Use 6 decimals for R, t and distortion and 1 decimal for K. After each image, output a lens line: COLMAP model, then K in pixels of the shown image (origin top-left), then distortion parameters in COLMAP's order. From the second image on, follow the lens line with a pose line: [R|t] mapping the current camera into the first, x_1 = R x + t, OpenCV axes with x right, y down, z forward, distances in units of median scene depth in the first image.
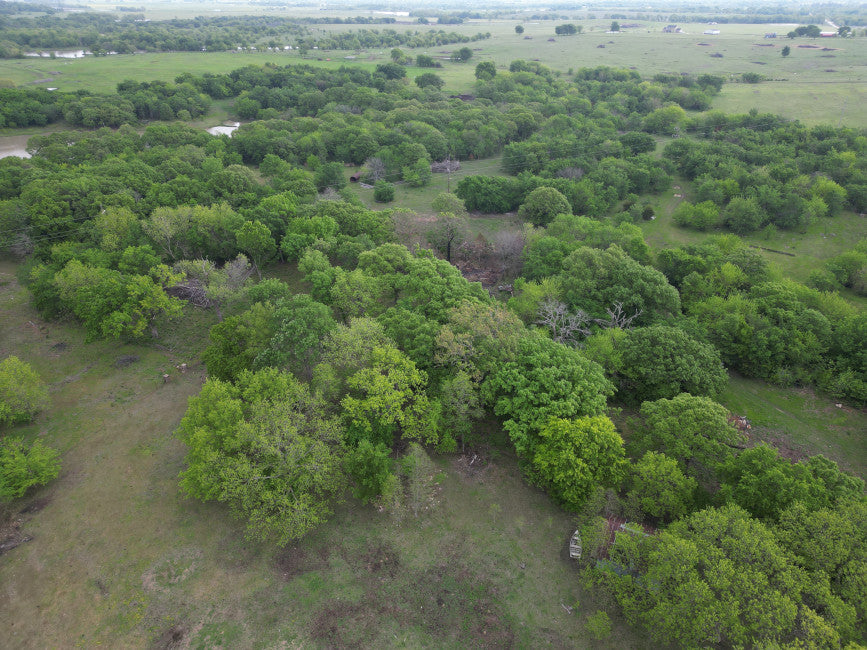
lens RADIAL K [[606.2, 0, 431.1], [0, 606.2, 324.8], [0, 0, 1]] dist [0.032279, -0.008616]
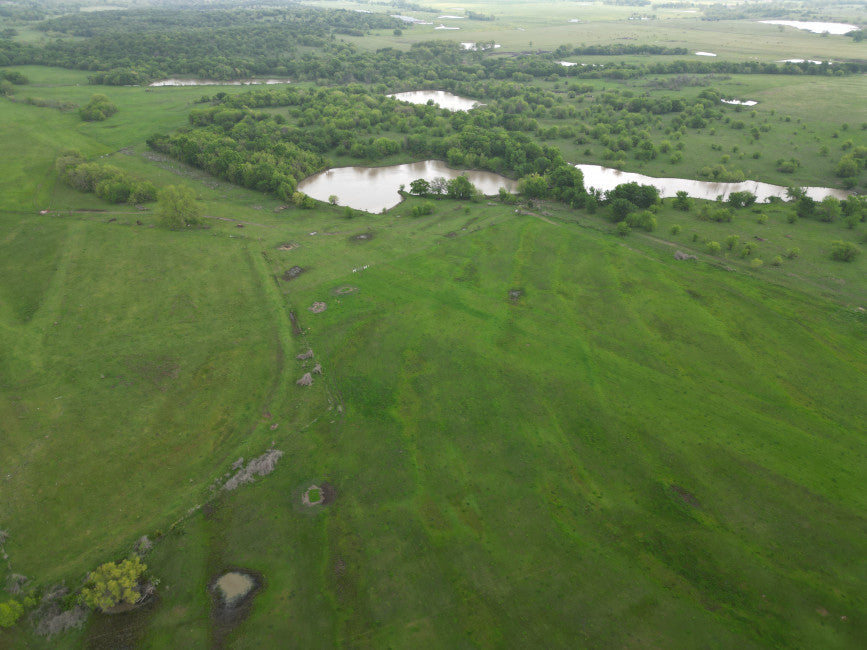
lens RADIAL K [[606.2, 0, 431.1], [0, 606.2, 324.8], [0, 0, 1]] dist [0.032279, -0.008616]
pose [[0.888829, 0.229183, -0.396810, -0.246039], [-0.218521, 0.973130, 0.072569, -0.324844], [0.402779, 0.022210, 0.915028, 0.426314]]
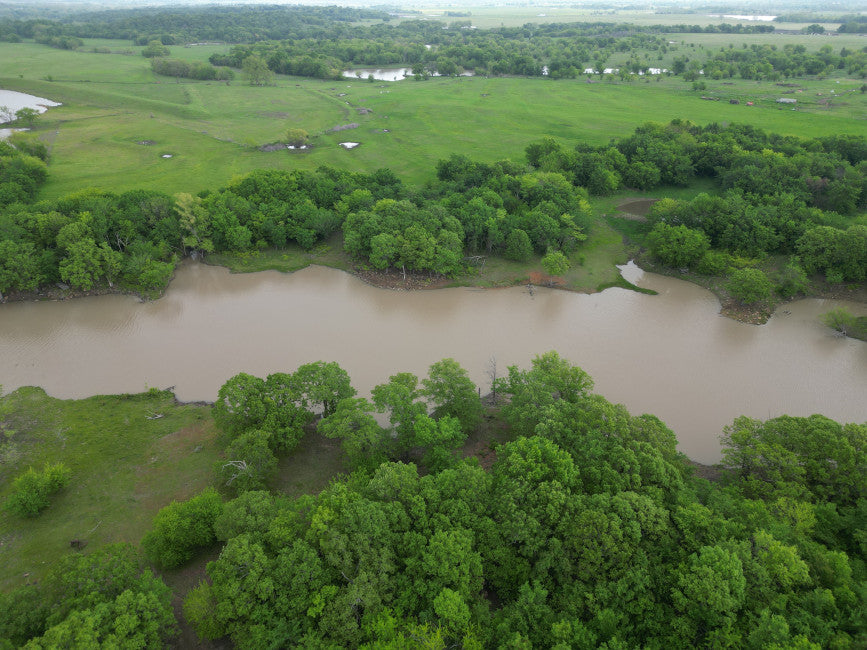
lens RADIAL K [[603.3, 0, 431.3], [0, 603.3, 322.2], [0, 0, 1]] dist [0.069583, -0.059433]
pose [[0.903339, 0.196968, -0.381028, -0.135530], [-0.199211, 0.979367, 0.033982, -0.132142], [0.379860, 0.045208, 0.923939, 0.237317]]
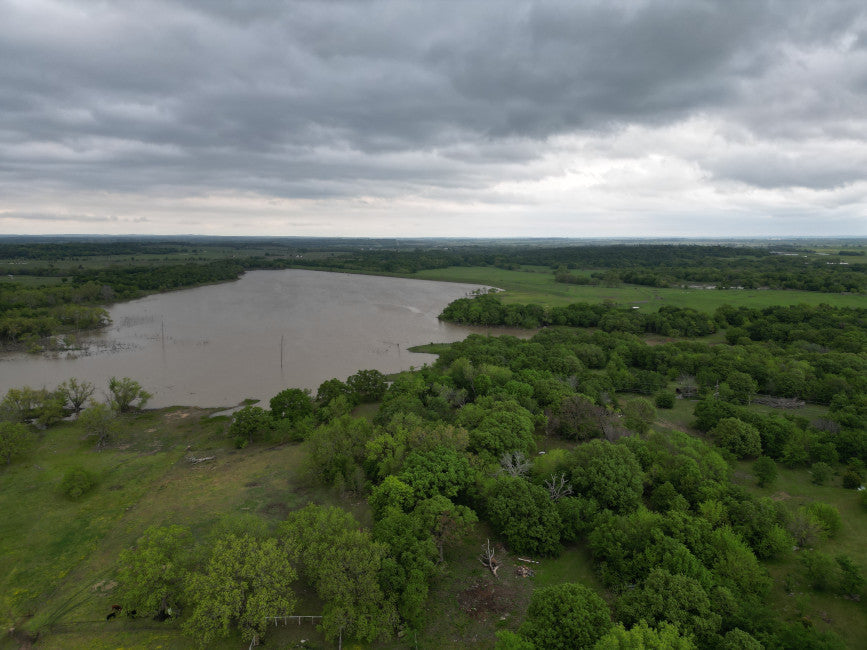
lens RADIAL K [[603.3, 0, 431.3], [0, 603.3, 322.2], [0, 0, 1]] dist [0.069583, -0.059433]
pose [[0.489113, 0.116313, -0.864430, 0.186063], [-0.413275, 0.903661, -0.112249, -0.010269], [0.768096, 0.412150, 0.490062, 0.006959]]
